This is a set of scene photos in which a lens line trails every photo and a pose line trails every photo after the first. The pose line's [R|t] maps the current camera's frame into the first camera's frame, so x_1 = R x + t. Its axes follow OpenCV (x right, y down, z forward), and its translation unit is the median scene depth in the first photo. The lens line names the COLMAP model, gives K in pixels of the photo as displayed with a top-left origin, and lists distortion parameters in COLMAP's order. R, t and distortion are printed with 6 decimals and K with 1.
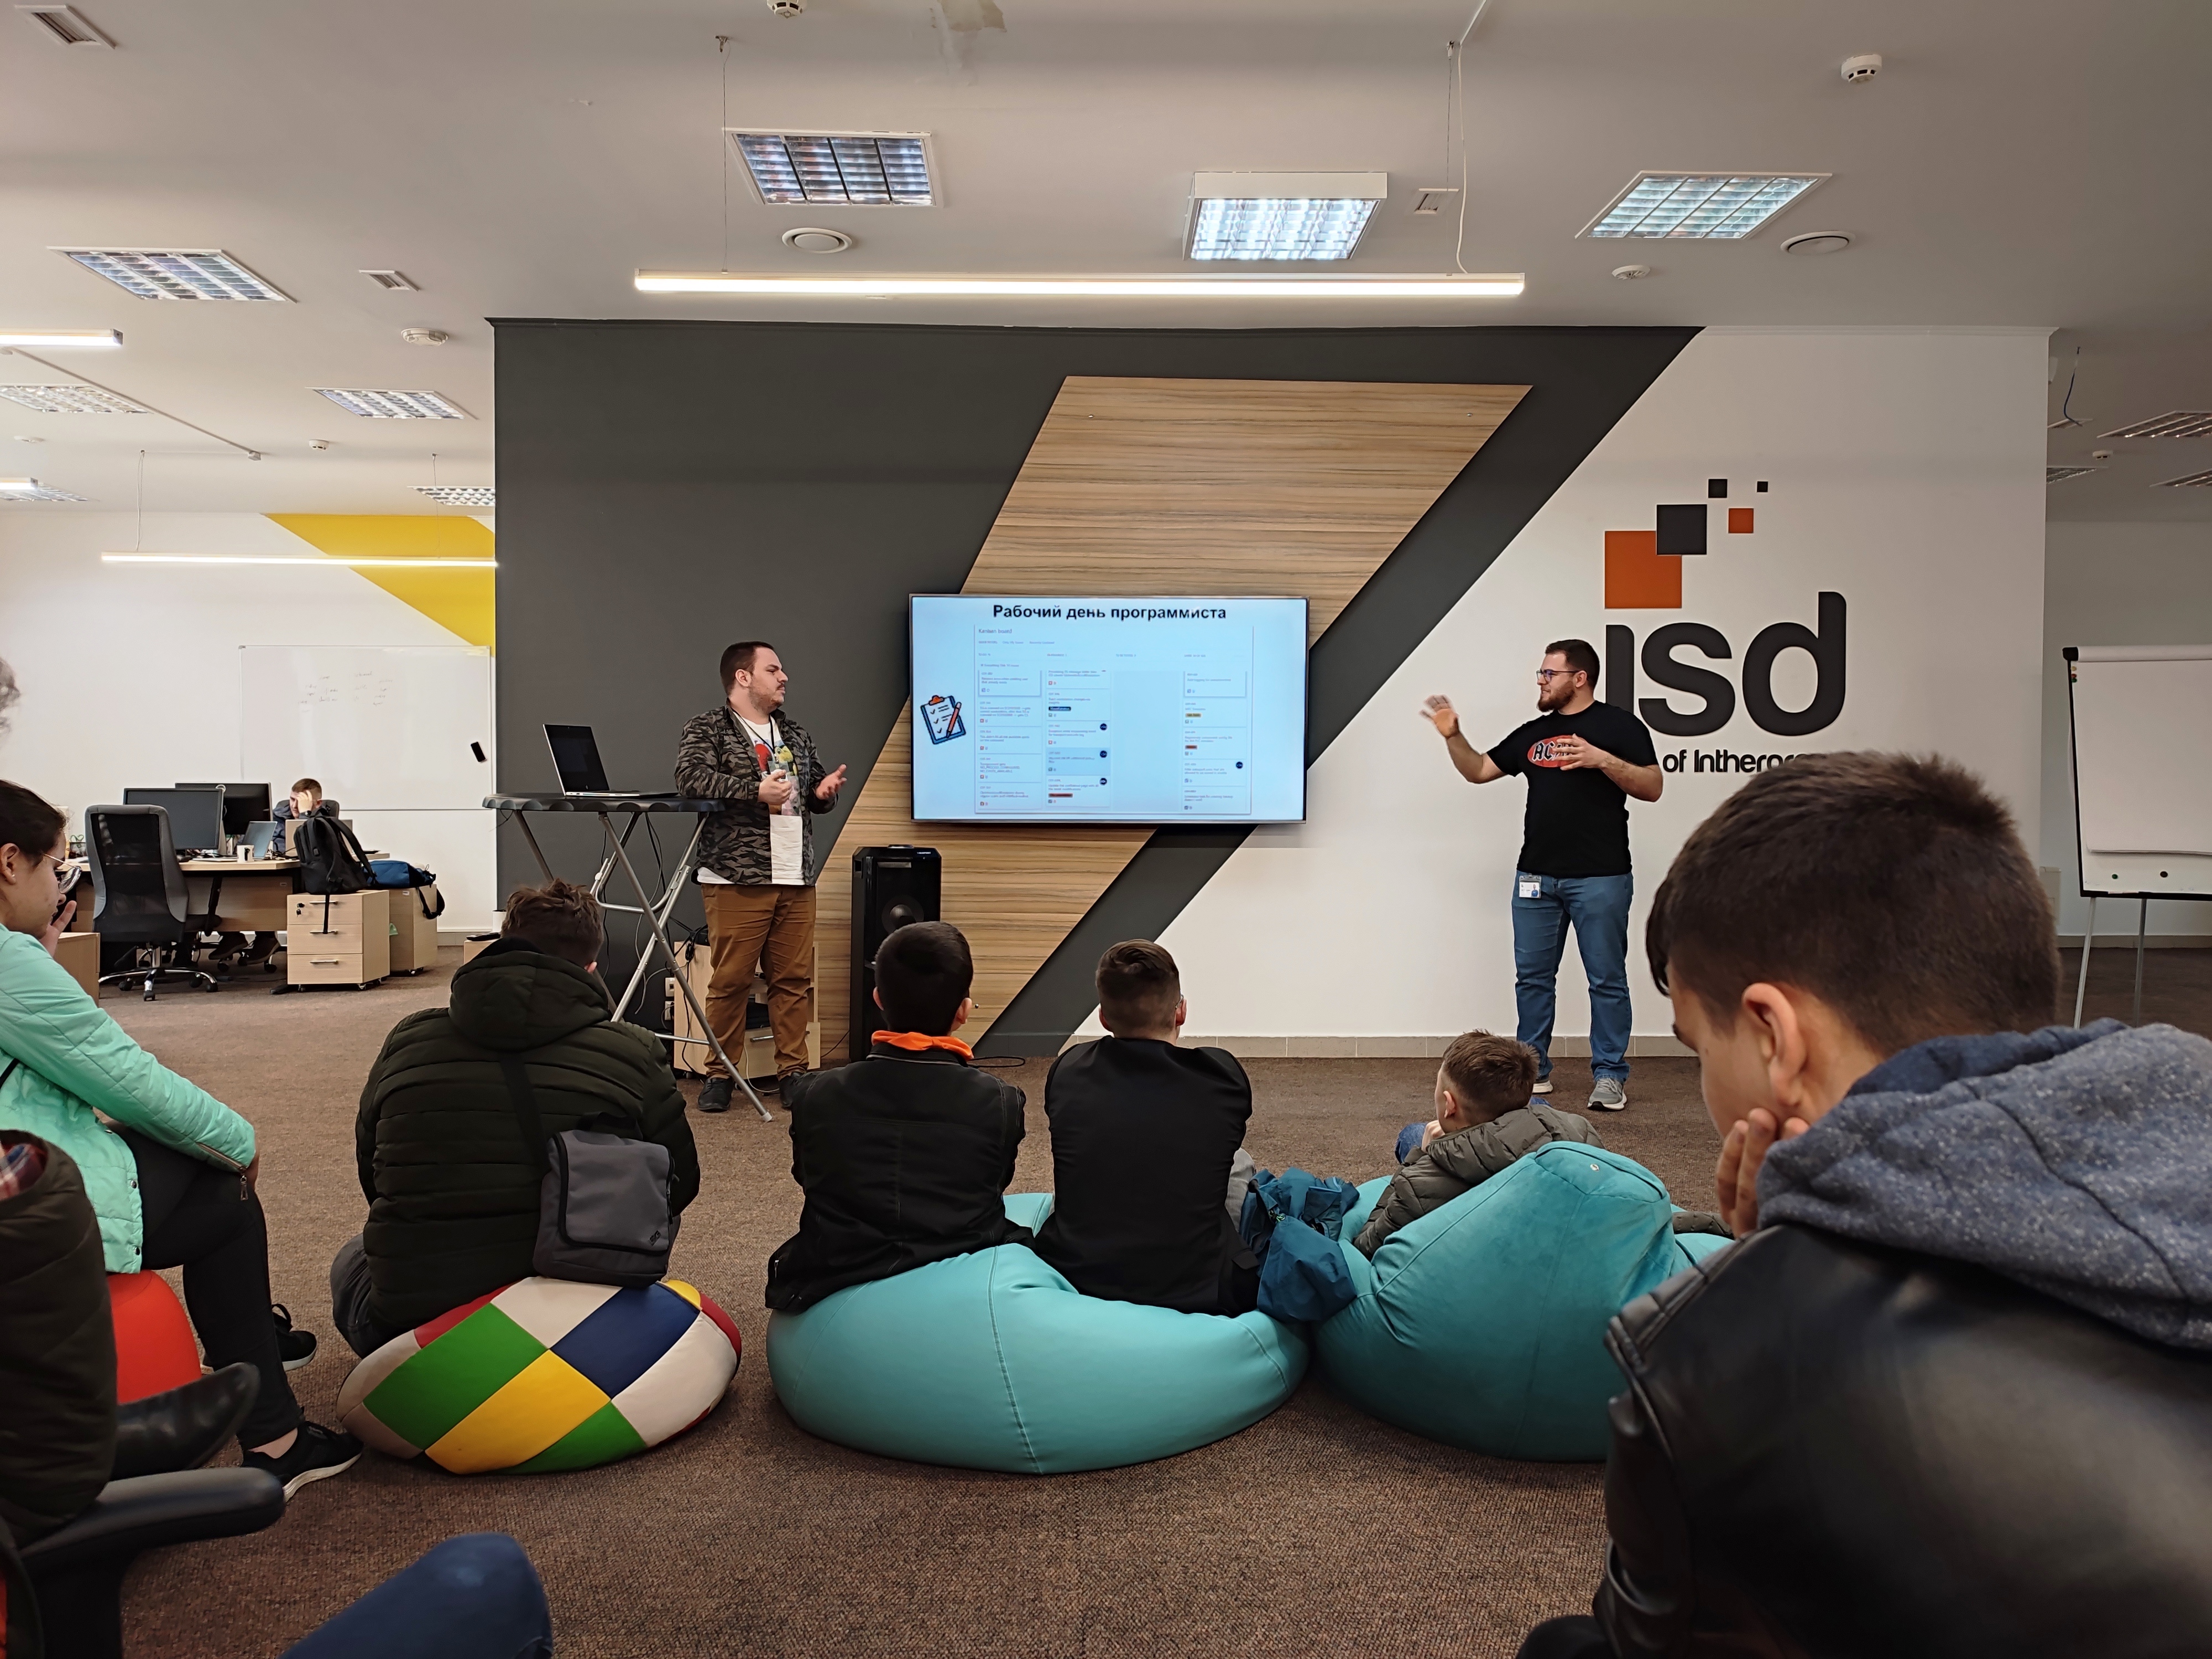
lens RADIAL K [[1621.8, 0, 1124.0], [0, 1621.8, 790.9], [0, 0, 1]] dist [0.021132, -0.008690]
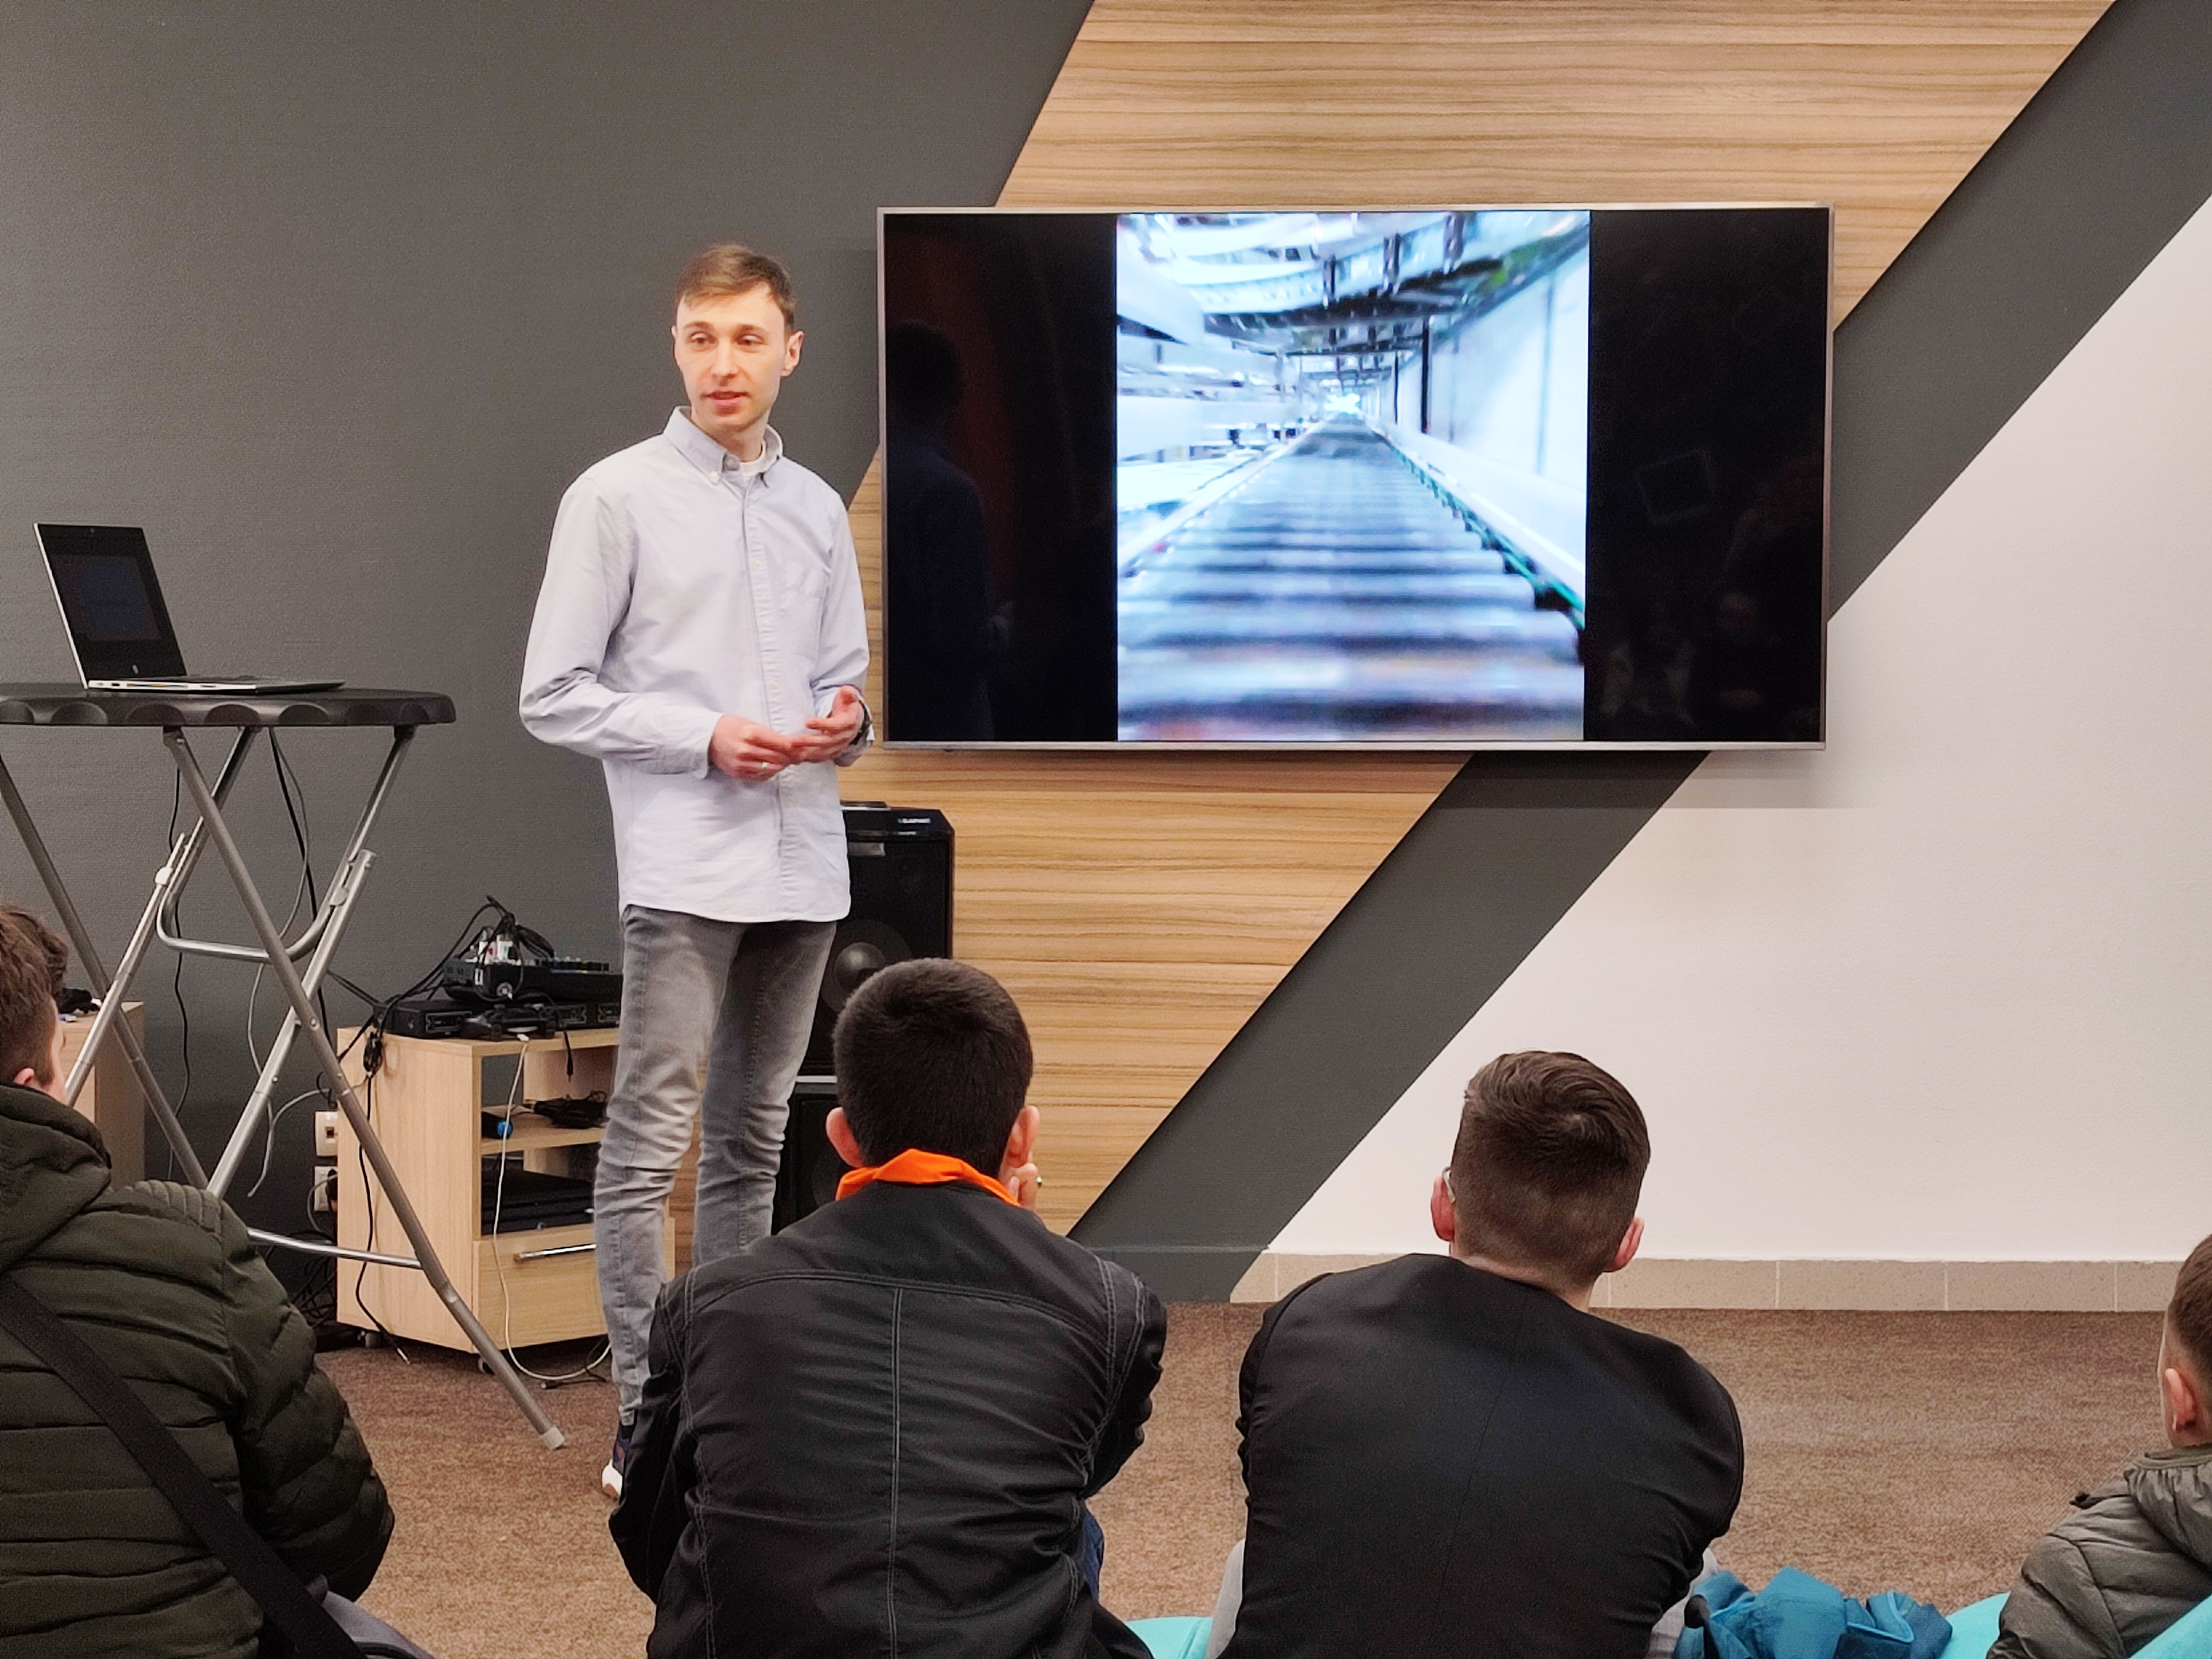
lens RADIAL K [[1621.8, 0, 1100.4], [0, 1621.8, 832.3], [0, 0, 1]] dist [0.021132, -0.008690]
pose [[0.999373, -0.001652, -0.035373, -0.059434], [0.001717, 0.999997, 0.001805, 0.040616], [0.035370, -0.001864, 0.999373, 0.575457]]
